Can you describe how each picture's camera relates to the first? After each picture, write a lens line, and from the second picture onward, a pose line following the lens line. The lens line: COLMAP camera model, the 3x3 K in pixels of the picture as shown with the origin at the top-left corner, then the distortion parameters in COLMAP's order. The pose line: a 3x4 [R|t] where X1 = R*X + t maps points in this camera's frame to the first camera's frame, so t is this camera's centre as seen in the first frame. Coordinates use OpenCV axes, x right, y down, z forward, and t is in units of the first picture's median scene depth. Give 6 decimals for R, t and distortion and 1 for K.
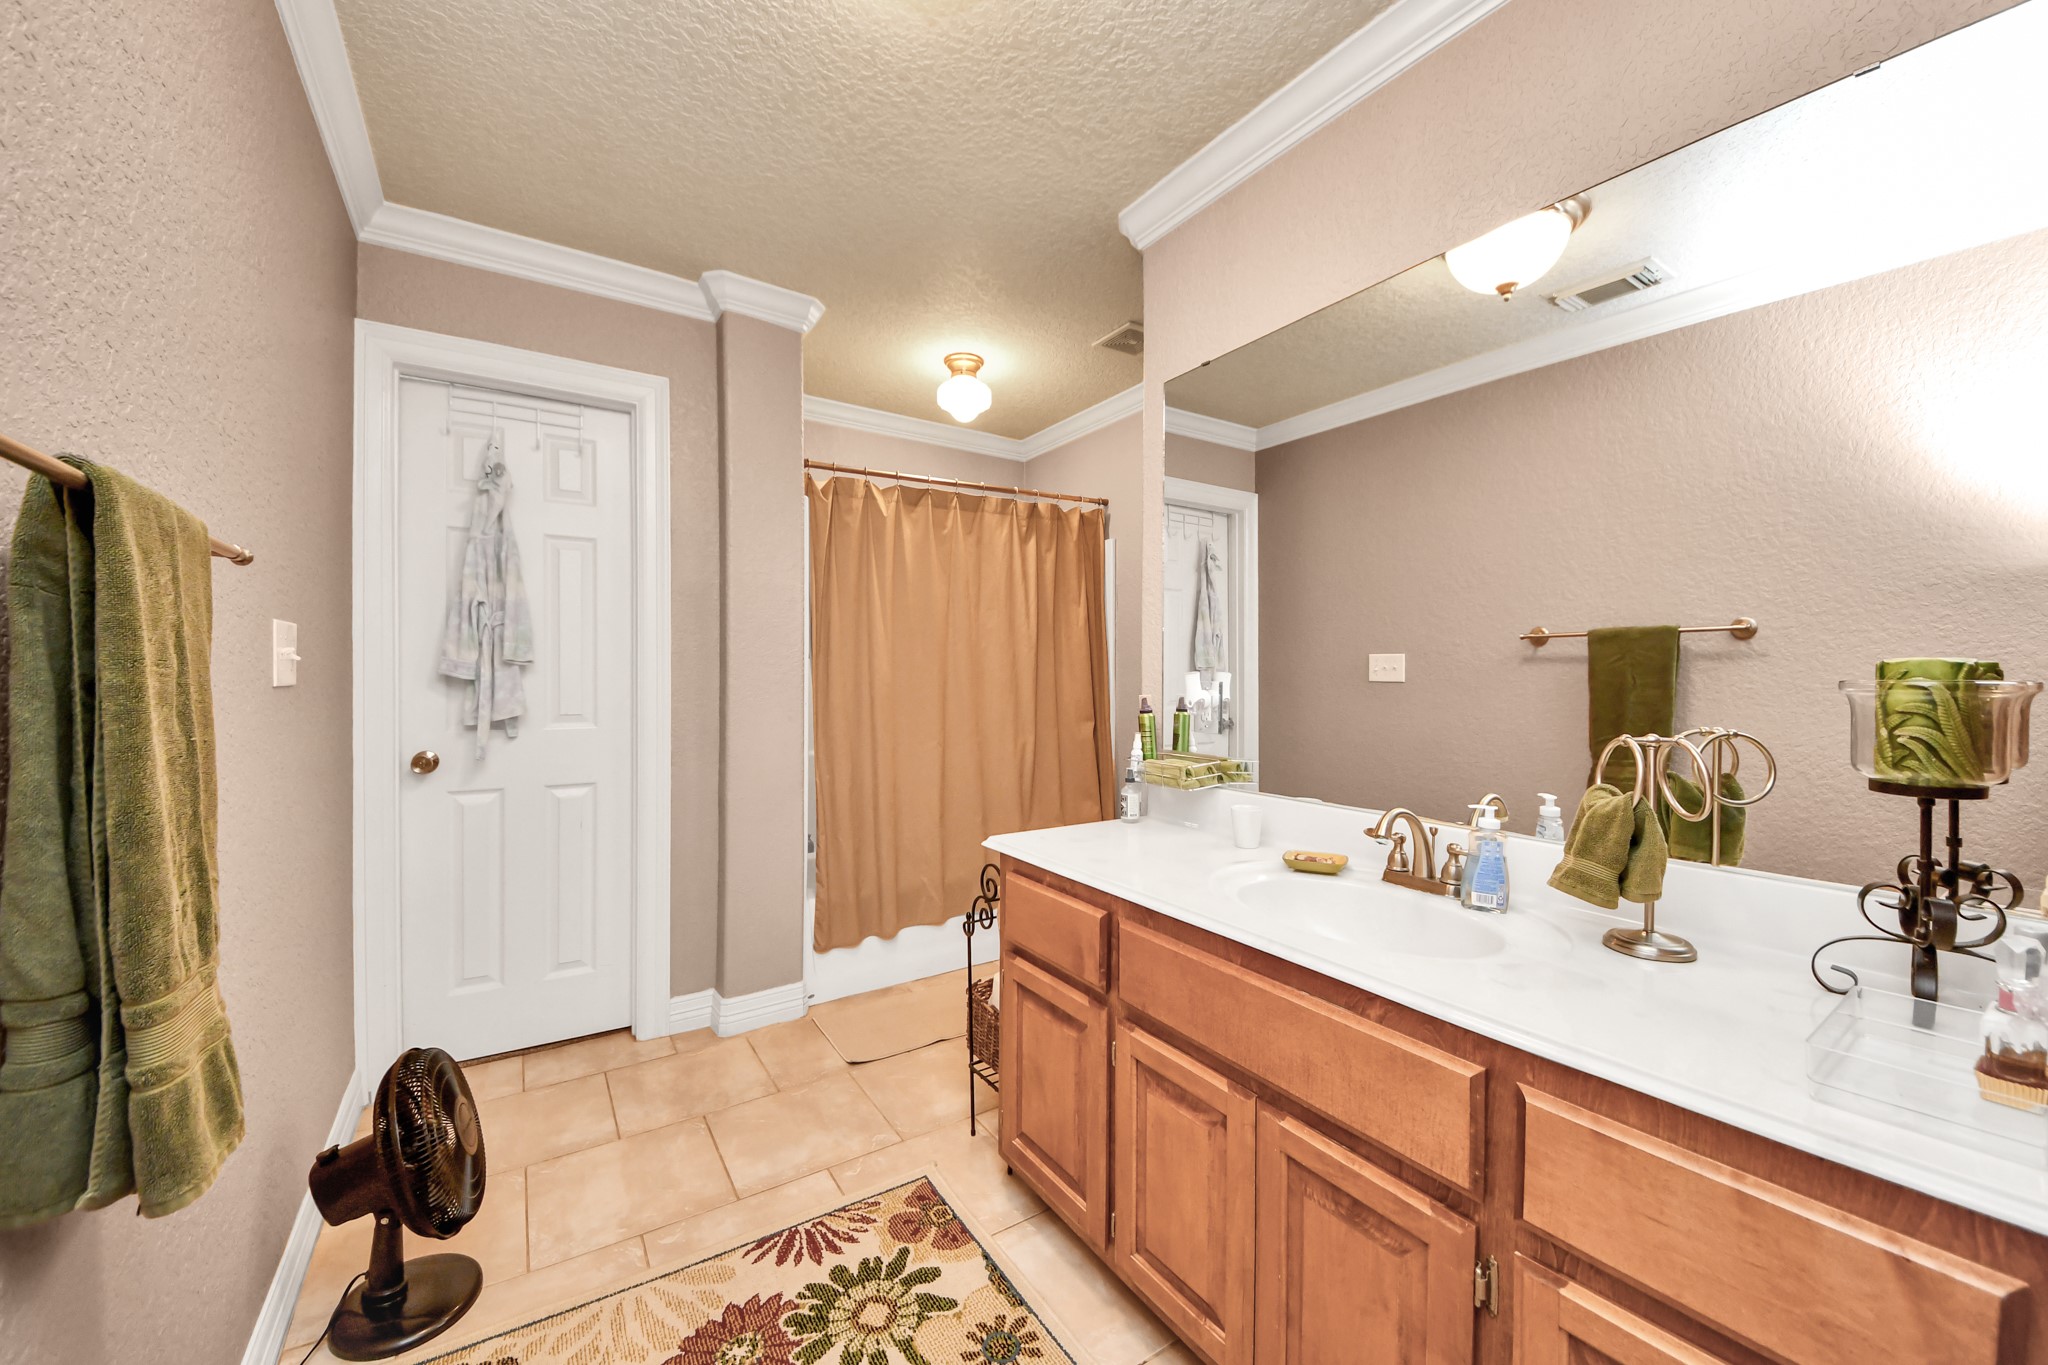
lens RADIAL K [[781.7, 0, 1018.8], [0, 781.7, 689.6], [0, 0, 1]] dist [0.000142, 0.000044]
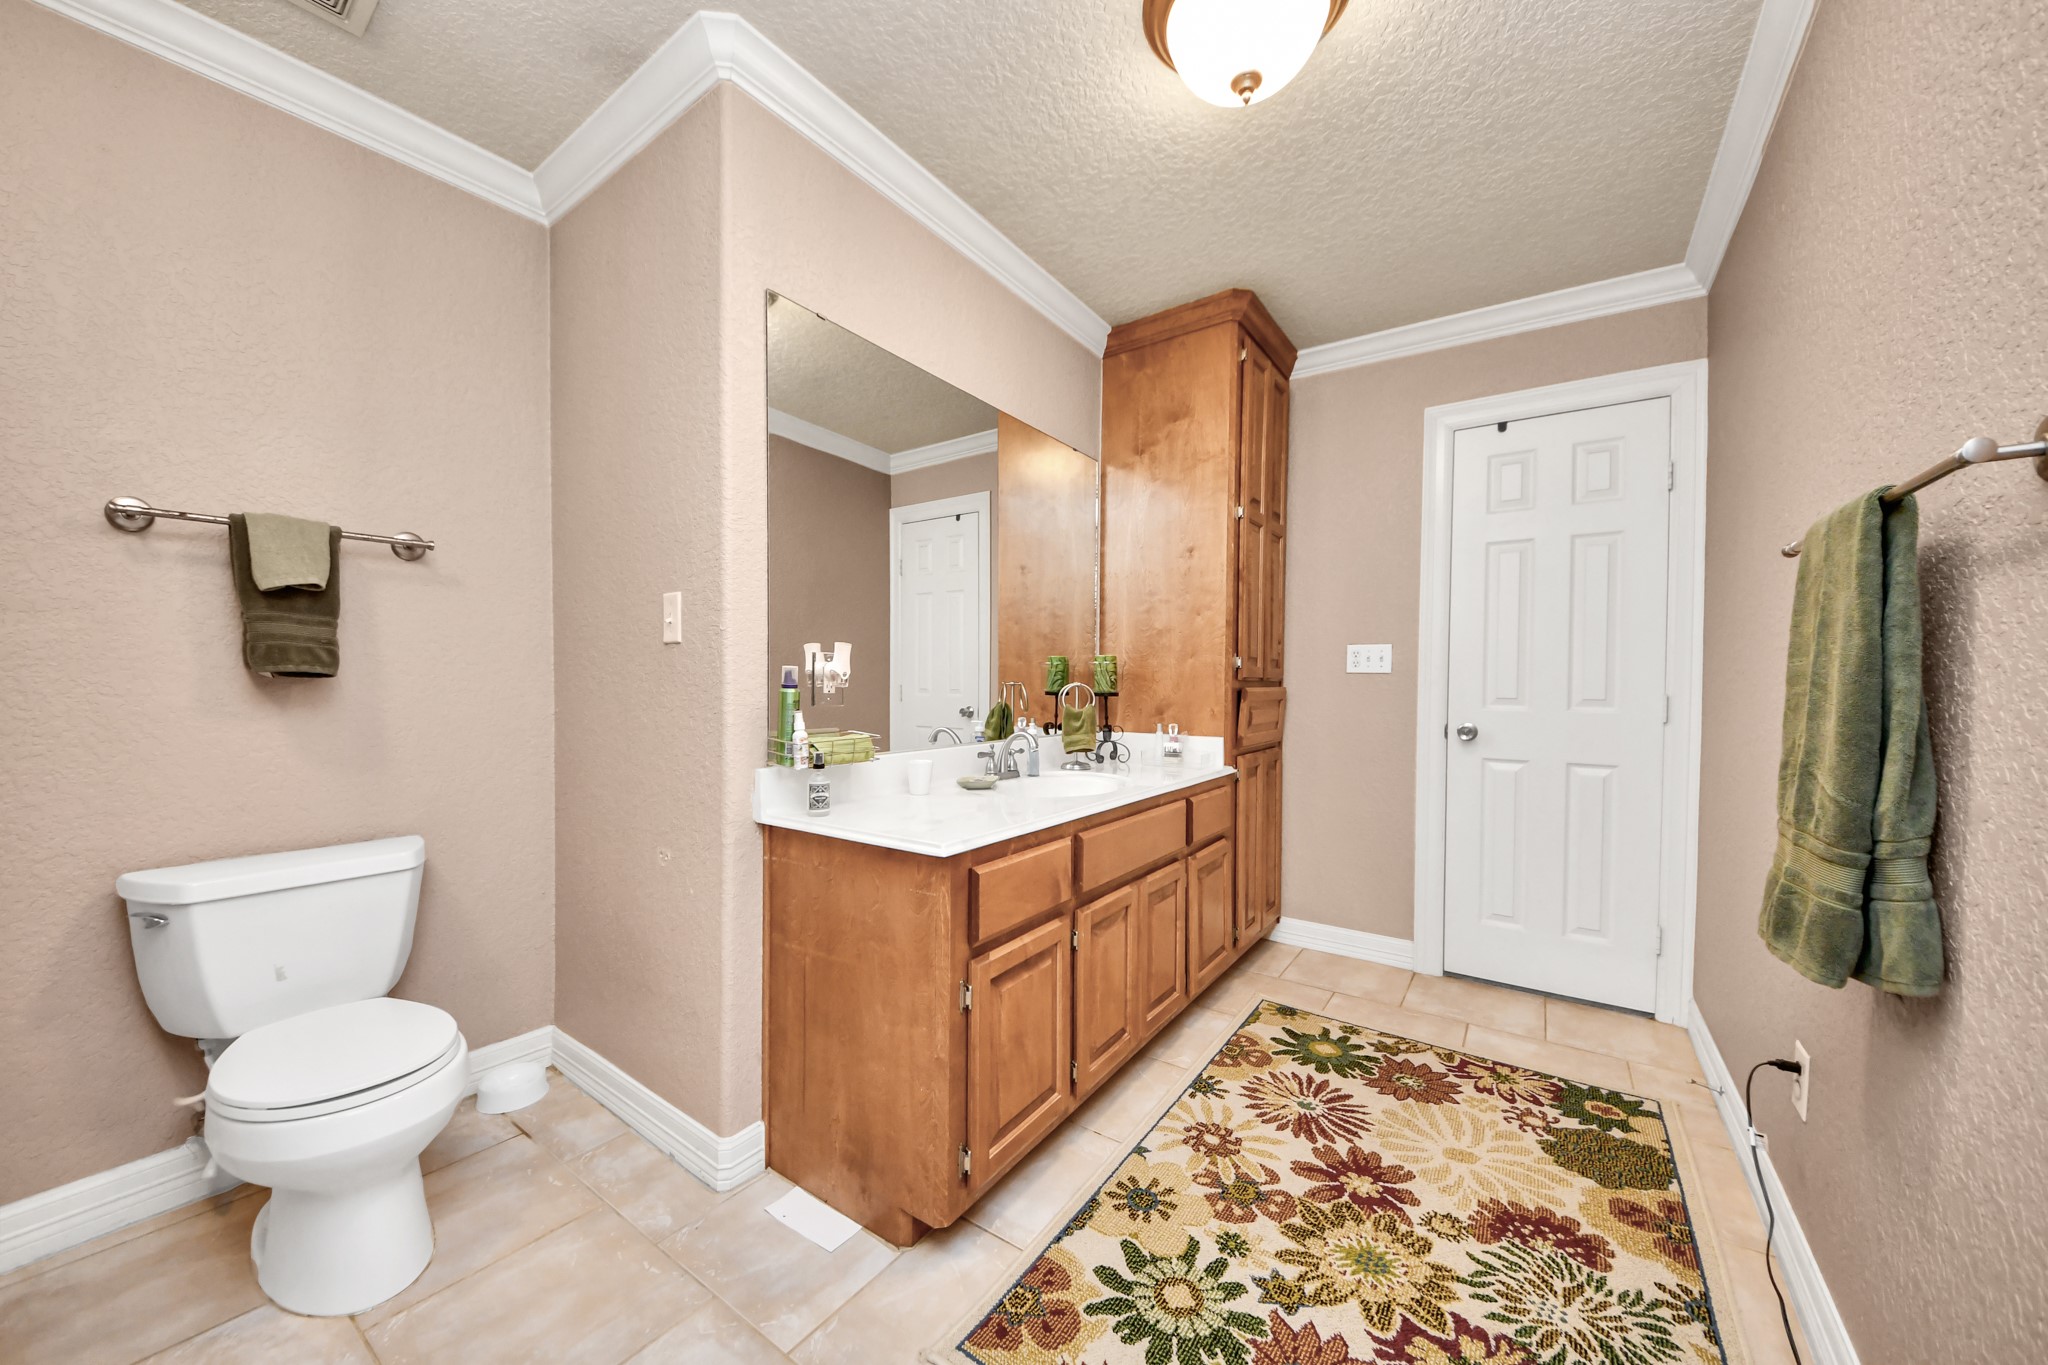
lens RADIAL K [[731.5, 0, 1016.5], [0, 731.5, 669.4], [0, 0, 1]] dist [0.000014, -0.000042]
pose [[-0.357462, -0.012867, 0.933839, -0.940693], [0.007366, 0.999835, 0.016596, -0.003100], [-0.933899, 0.012811, -0.357309, 1.479602]]
